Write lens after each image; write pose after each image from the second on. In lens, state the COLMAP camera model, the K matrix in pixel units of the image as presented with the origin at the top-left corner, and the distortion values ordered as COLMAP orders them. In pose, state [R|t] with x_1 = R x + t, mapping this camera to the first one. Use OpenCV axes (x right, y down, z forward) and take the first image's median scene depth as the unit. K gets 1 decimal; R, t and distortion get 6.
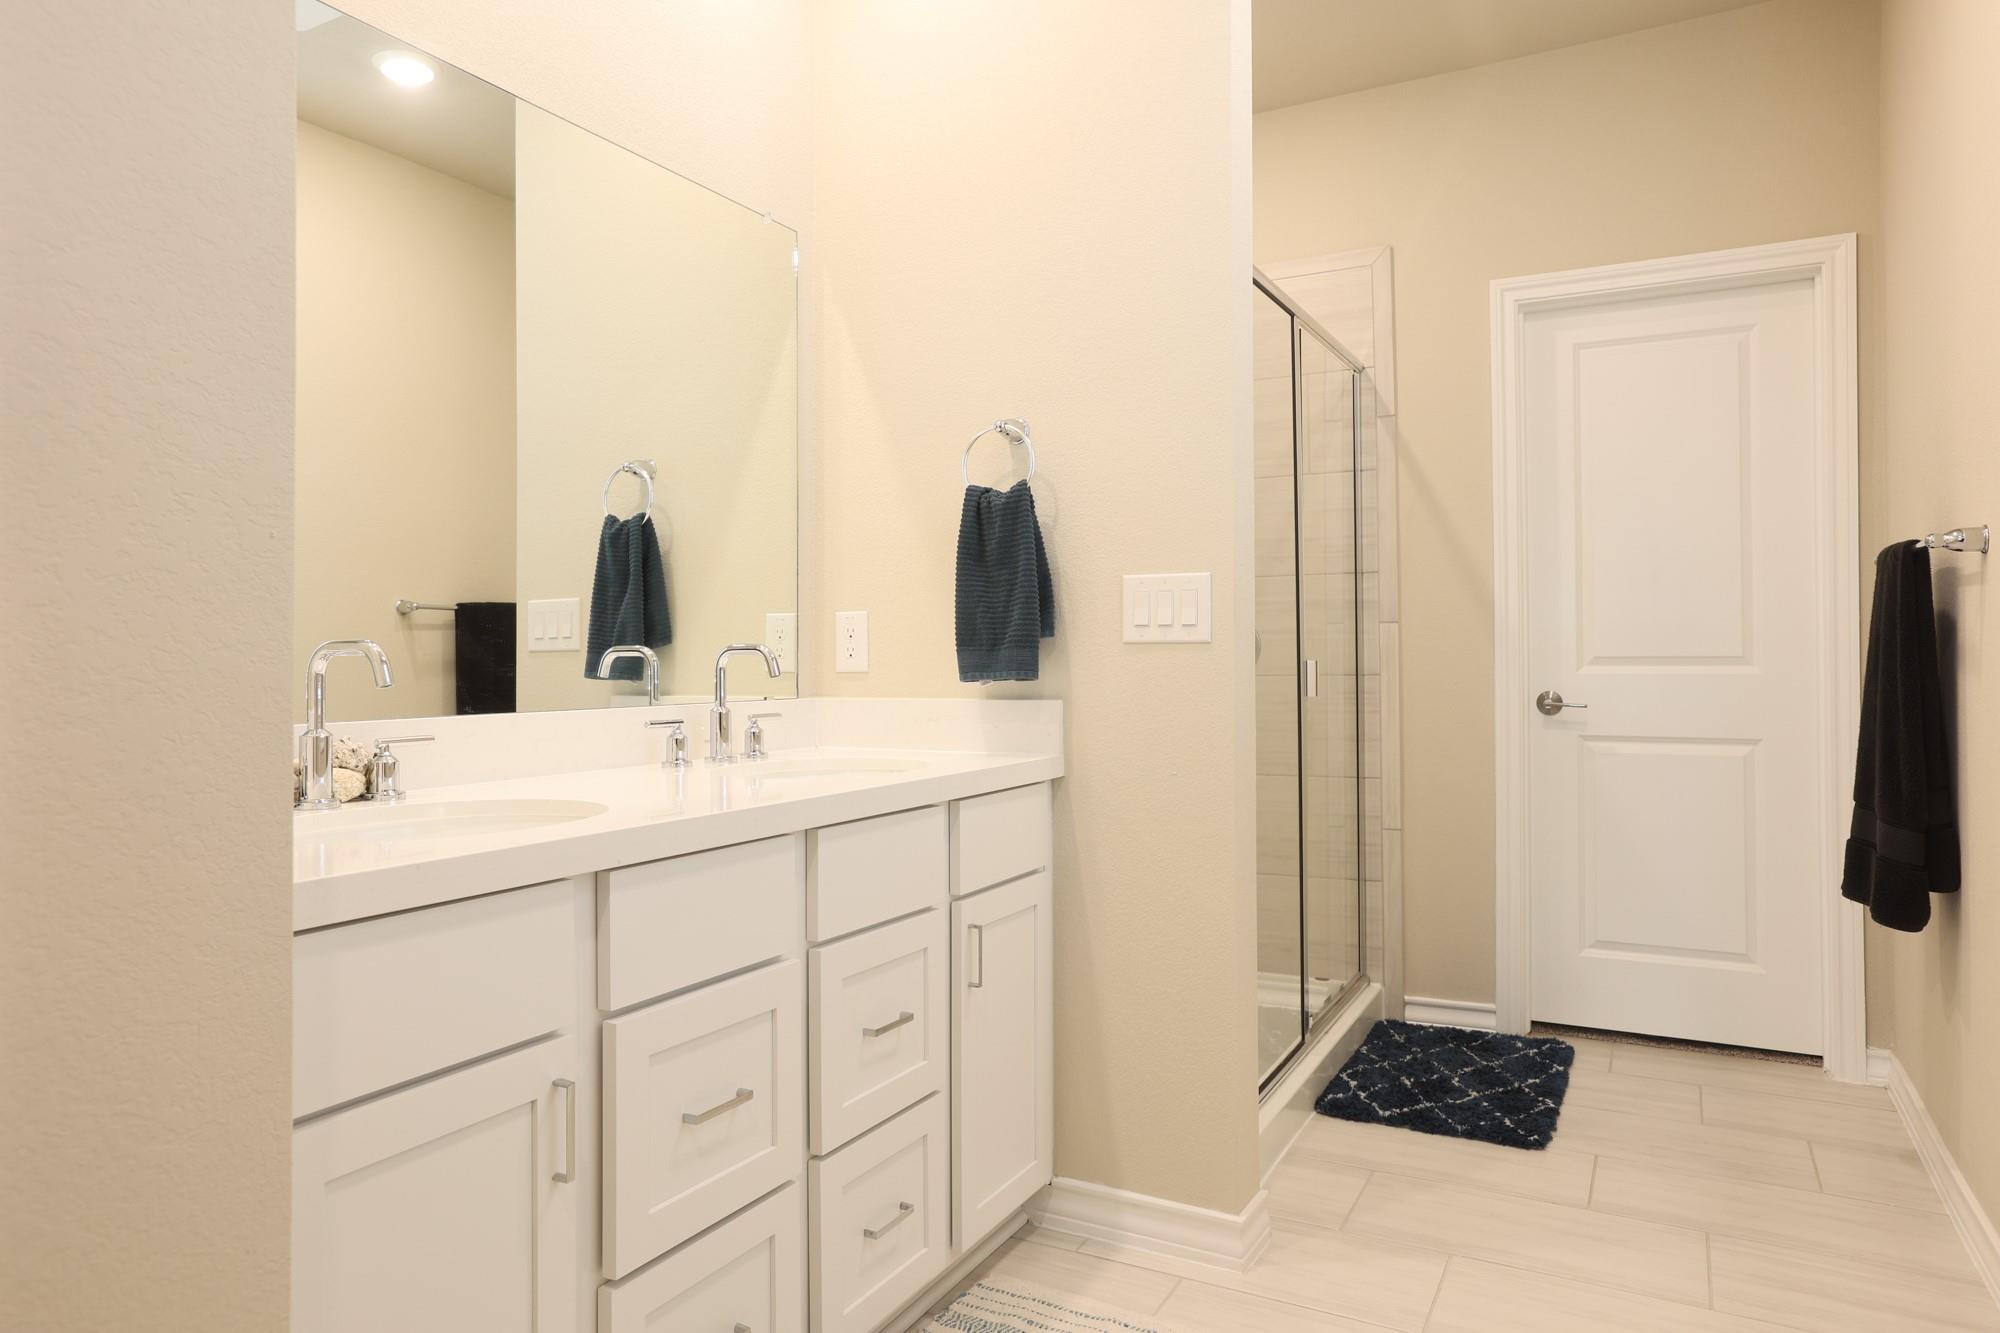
lens RADIAL K [[1304.9, 0, 1000.0], [0, 1304.9, 666.5], [0, 0, 1]] dist [0.000078, 0.000033]
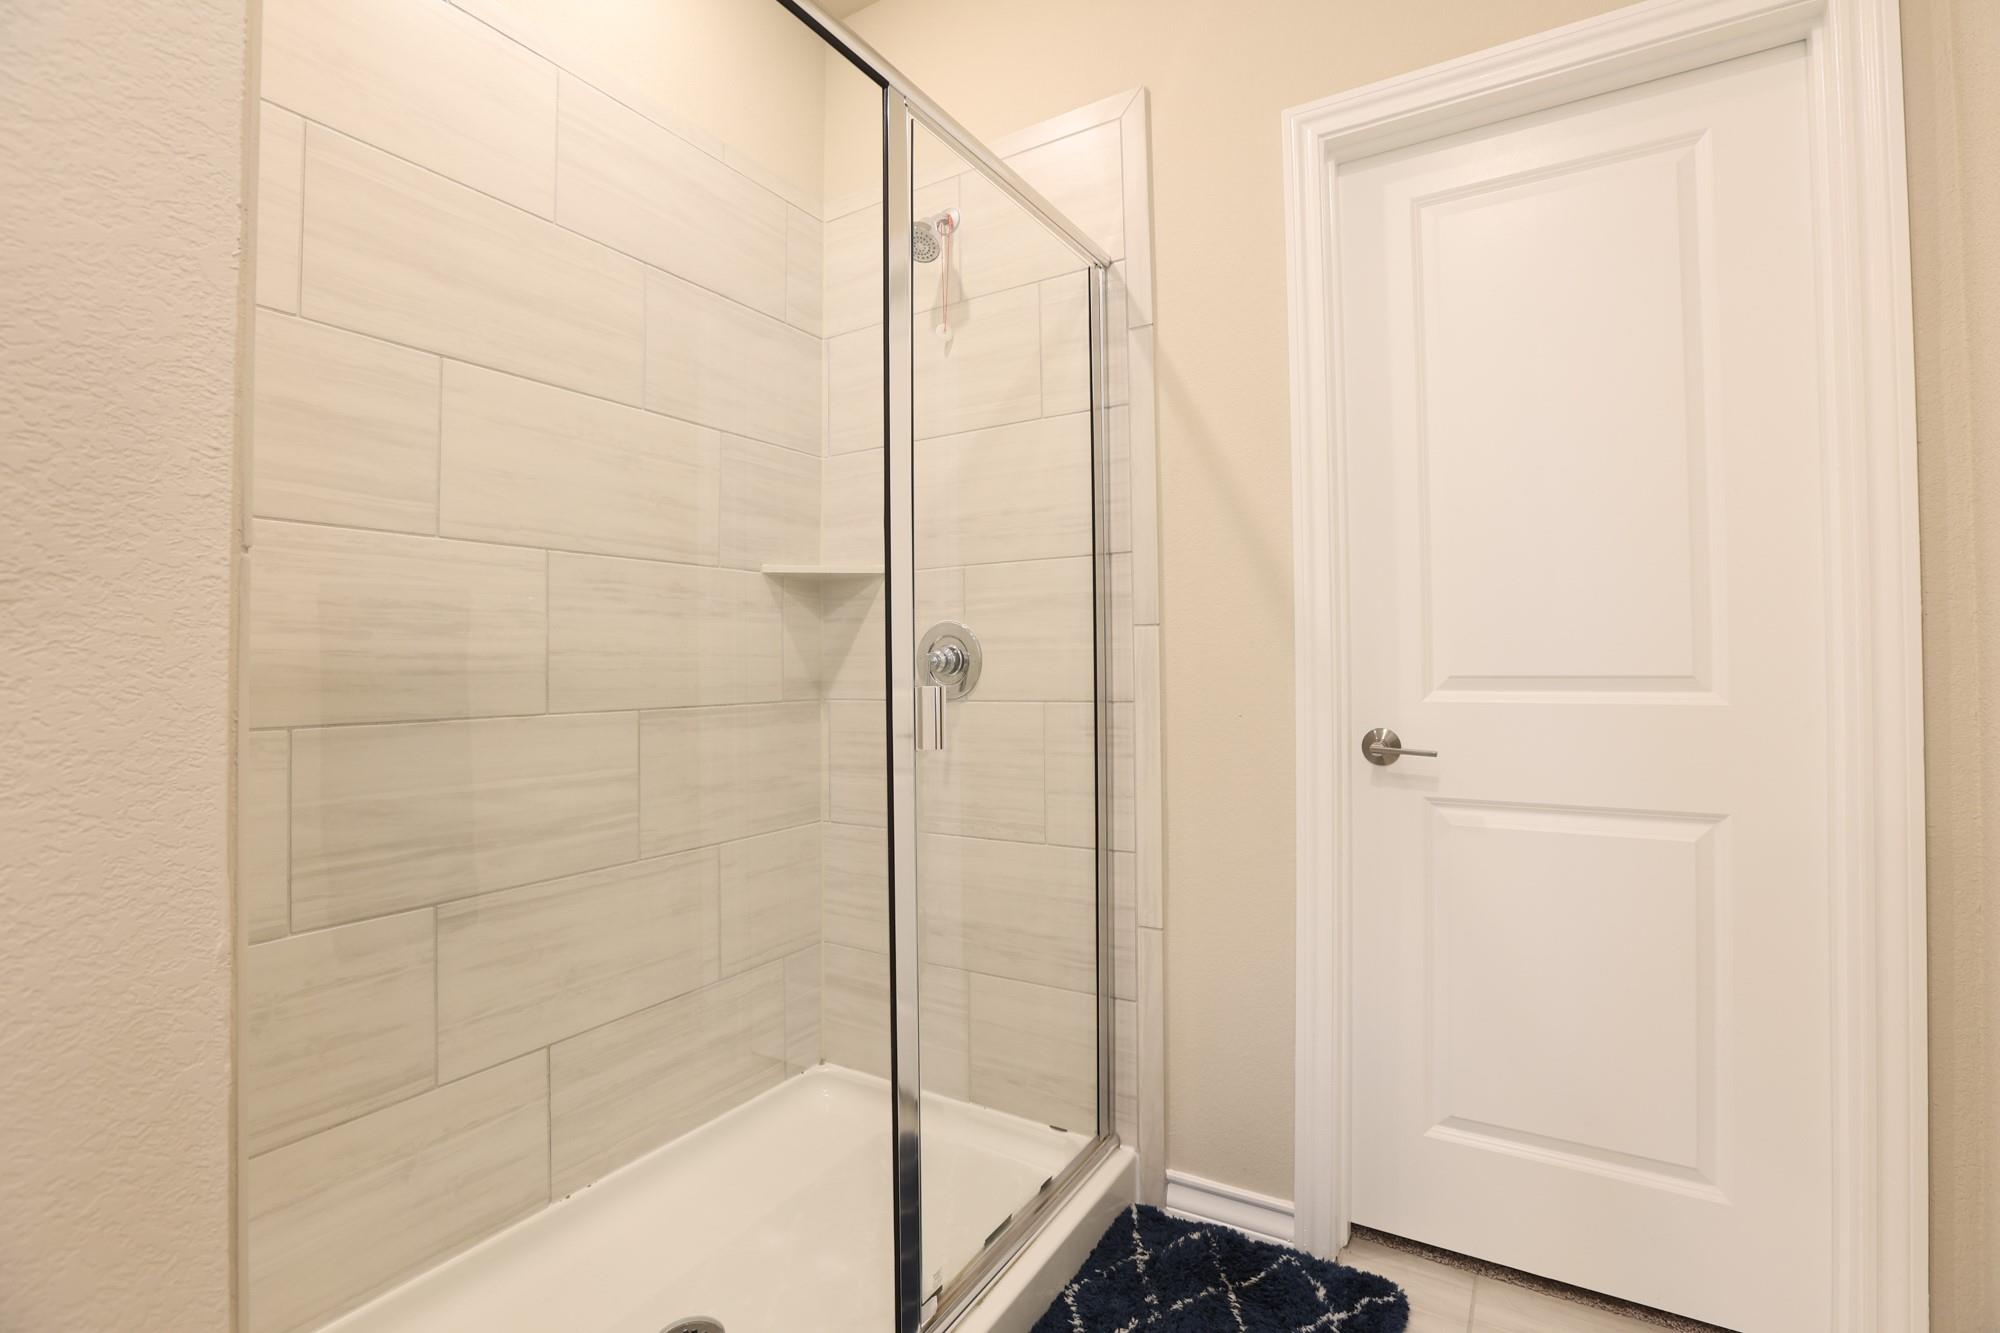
lens RADIAL K [[900.7, 0, 997.8], [0, 900.7, 663.2], [0, 0, 1]] dist [-0.046716, 0.010441]
pose [[0.997151, -0.000764, -0.075423, 0.260879], [0.000018, 0.999951, -0.009890, -0.009238], [0.075427, 0.009860, 0.997103, 0.534361]]
